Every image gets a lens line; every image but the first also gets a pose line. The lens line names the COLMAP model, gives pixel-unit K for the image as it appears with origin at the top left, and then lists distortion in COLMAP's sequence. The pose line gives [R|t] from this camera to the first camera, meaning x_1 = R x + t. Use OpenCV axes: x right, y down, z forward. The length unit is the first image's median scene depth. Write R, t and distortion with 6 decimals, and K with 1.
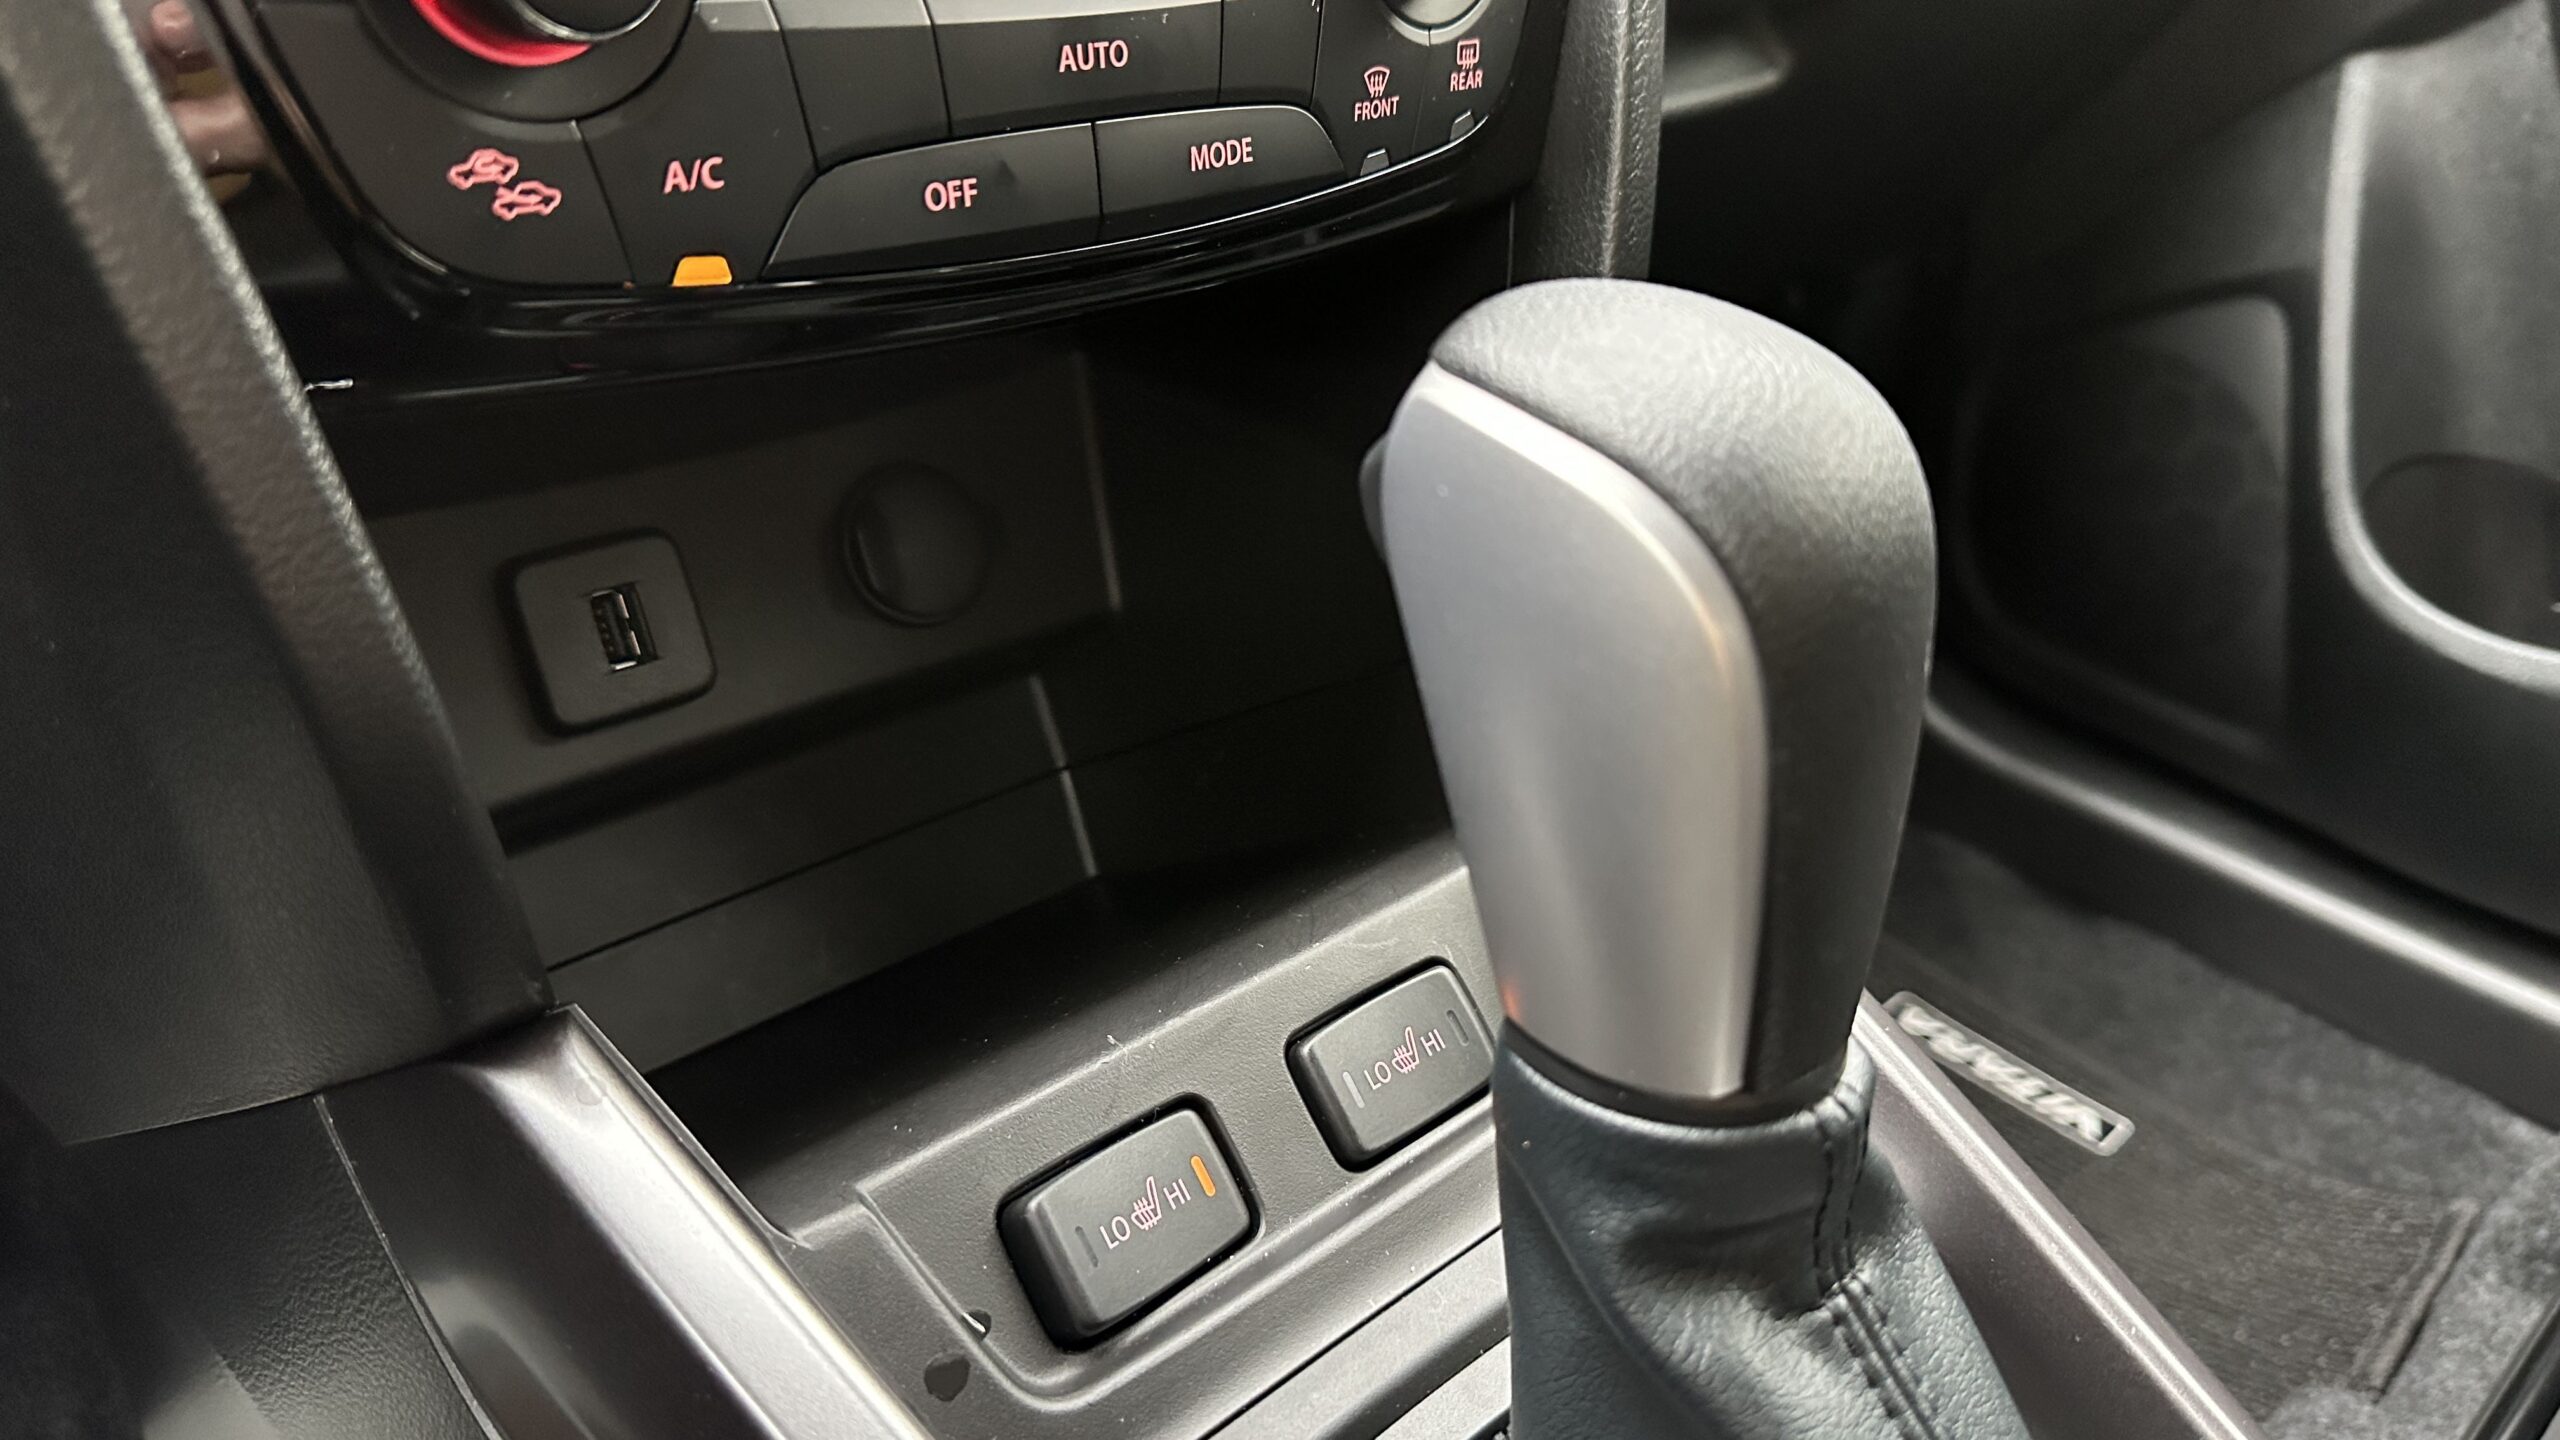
lens RADIAL K [[1873.2, 0, 1376.0], [0, 1873.2, 728.2], [0, 0, 1]] dist [-0.006112, -0.002678]
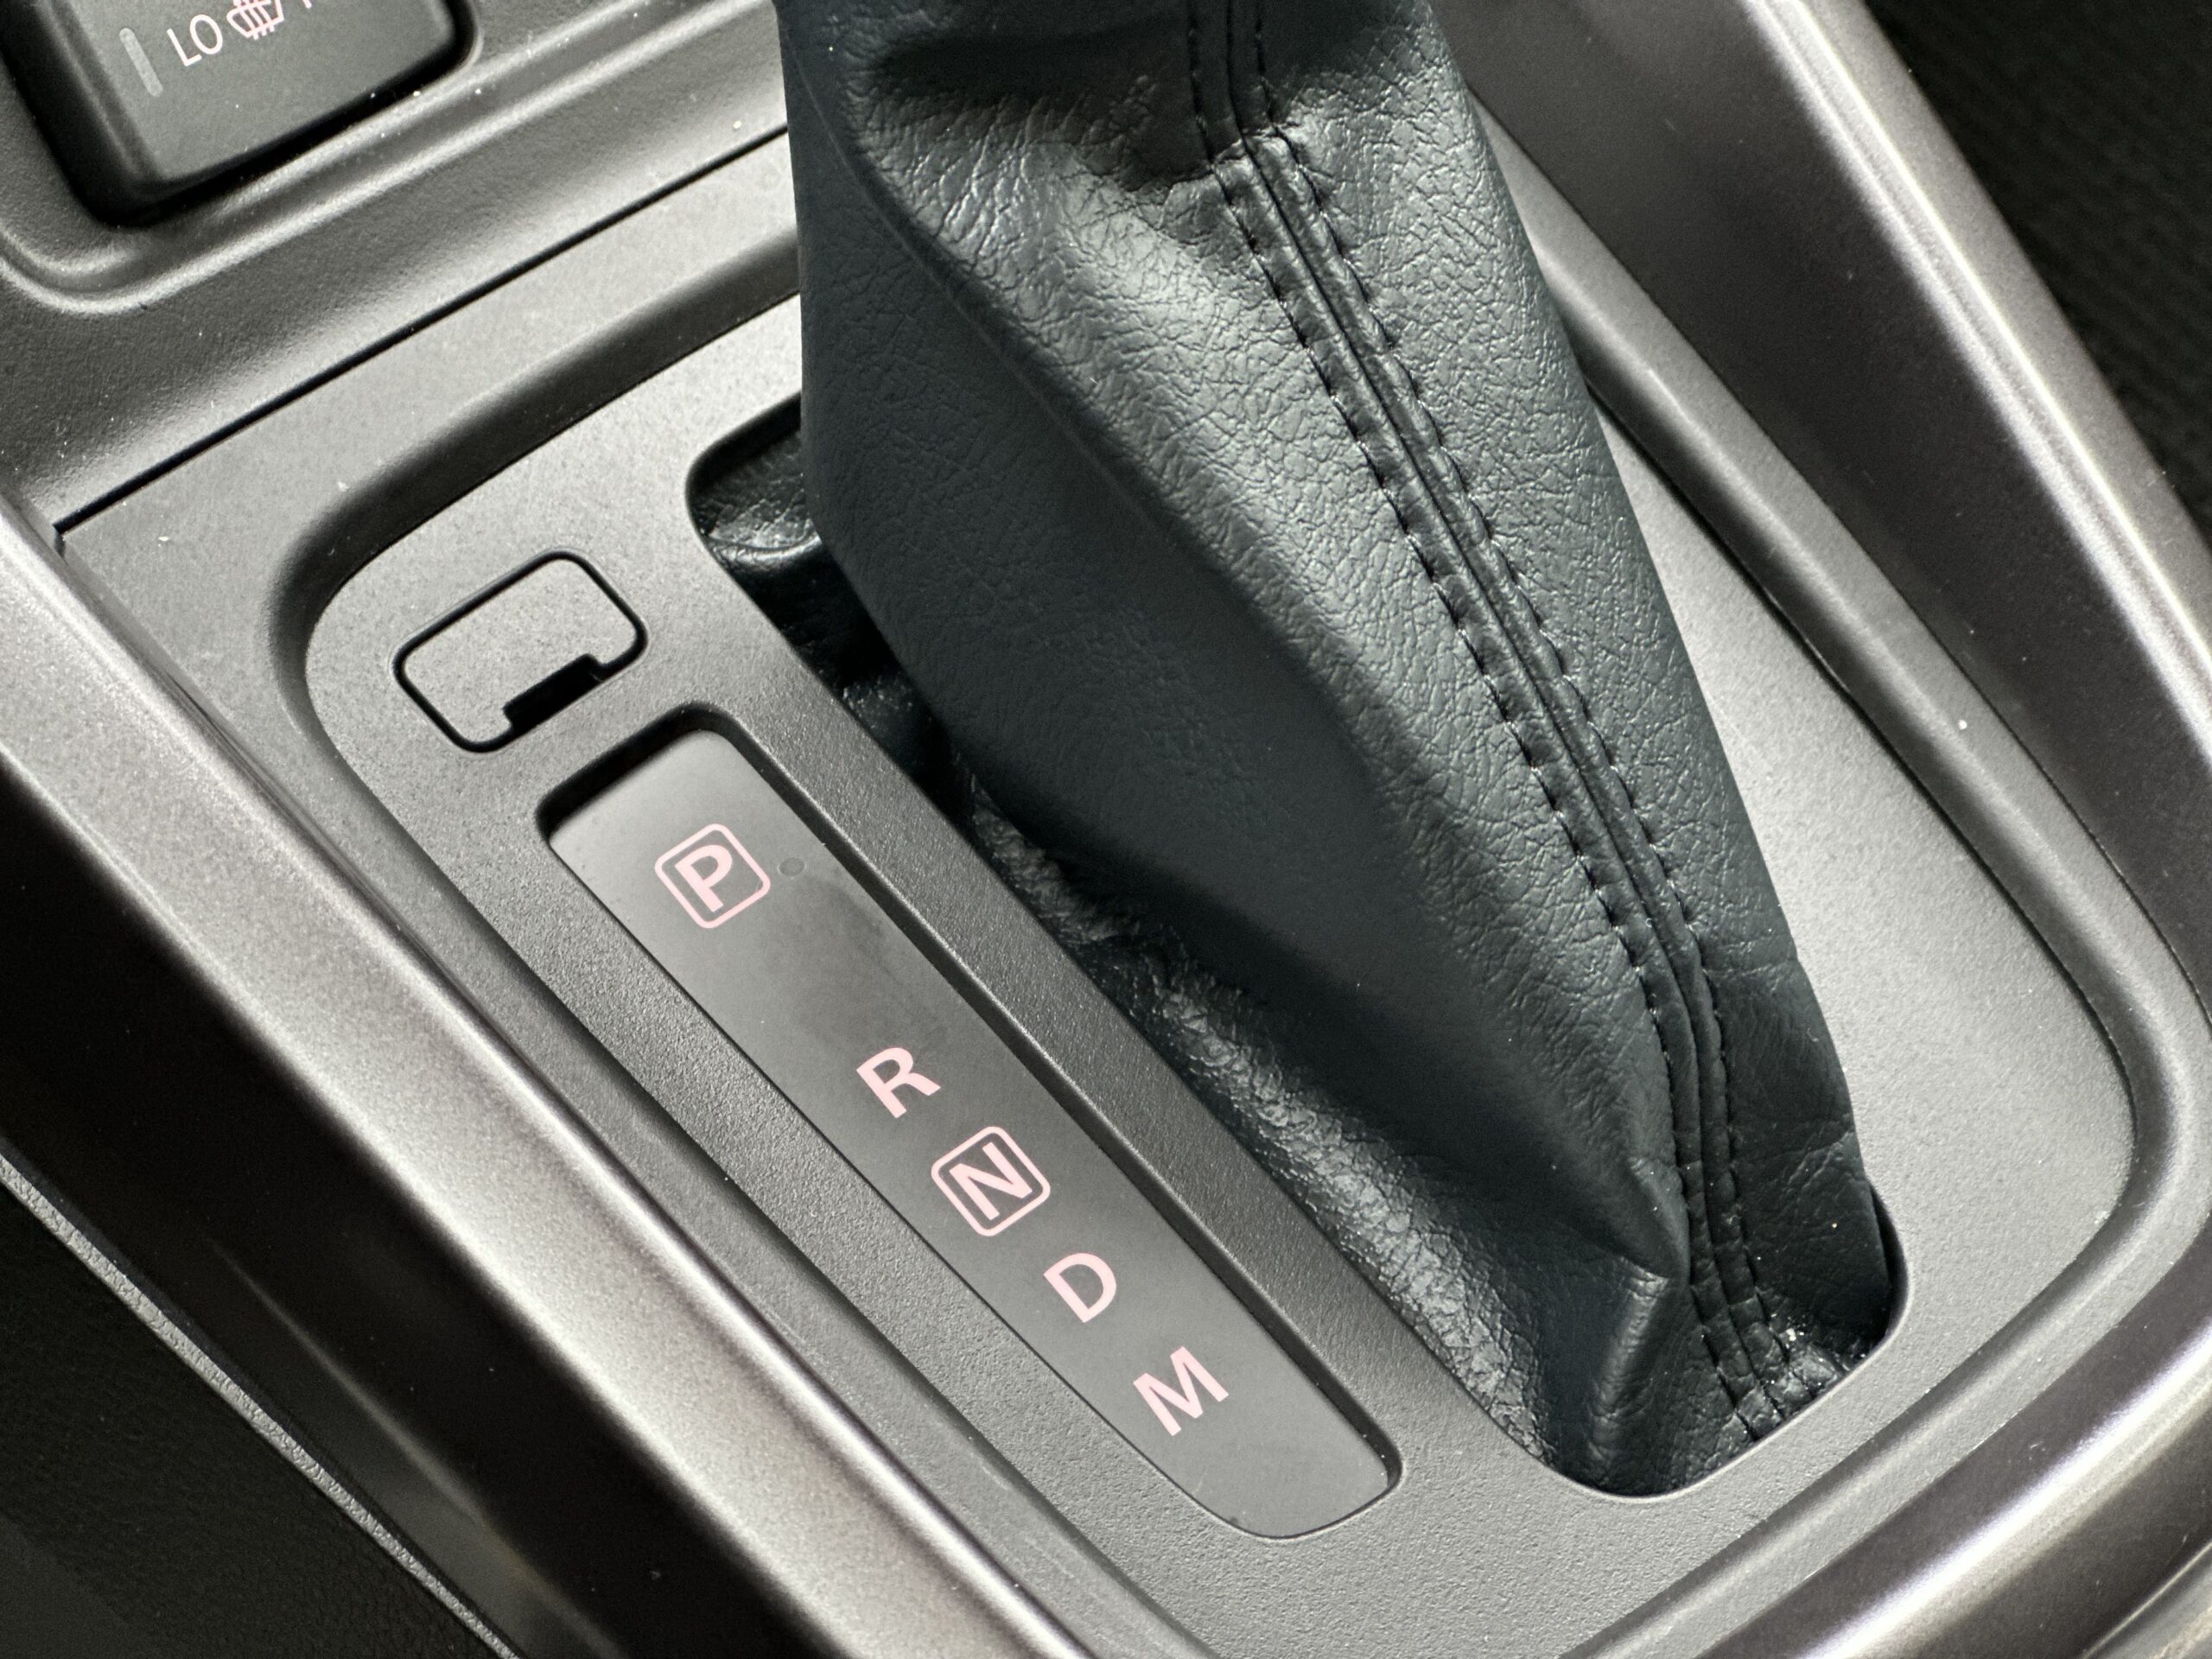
lens RADIAL K [[4912.6, 0, 1117.4], [0, 4912.6, 701.0], [0, 0, 1]] dist [-0.161944, 4.247077]
pose [[0.997199, 0.038795, -0.063940, 0.275391], [-0.013013, 0.931900, 0.362481, -0.111578], [0.073649, -0.360634, 0.929795, -0.536029]]
